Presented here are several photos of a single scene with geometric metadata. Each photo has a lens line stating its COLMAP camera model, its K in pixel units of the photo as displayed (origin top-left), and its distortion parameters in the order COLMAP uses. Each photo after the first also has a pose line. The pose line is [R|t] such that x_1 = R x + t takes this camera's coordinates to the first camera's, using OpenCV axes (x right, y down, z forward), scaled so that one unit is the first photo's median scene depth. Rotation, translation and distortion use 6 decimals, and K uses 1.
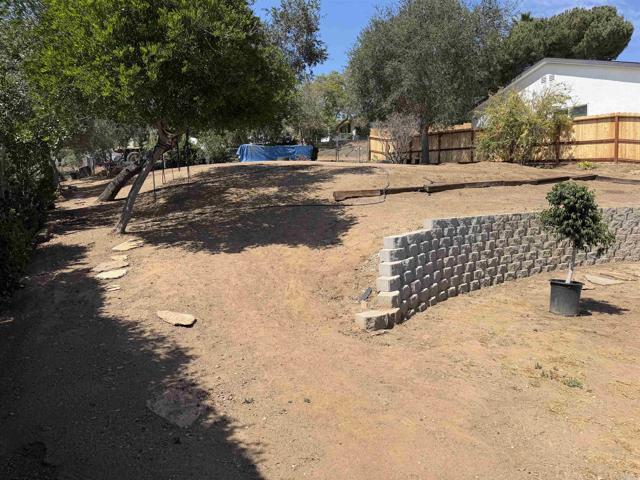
lens RADIAL K [[452.5, 0, 320.0], [0, 452.5, 240.0], [0, 0, 1]] dist [0.001476, 0.004208]
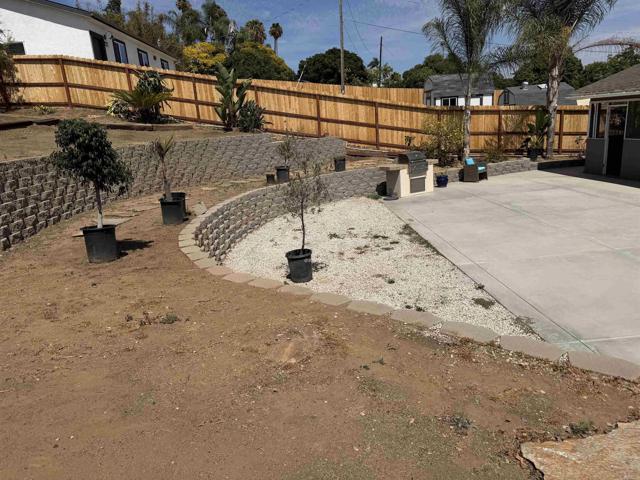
lens RADIAL K [[452.5, 0, 320.0], [0, 452.5, 240.0], [0, 0, 1]] dist [0.001476, 0.004208]
pose [[0.459326, -0.231925, 0.857456, -0.039313], [0.138731, 0.972197, 0.188644, 0.003210], [-0.877367, 0.032307, 0.478730, 0.097675]]
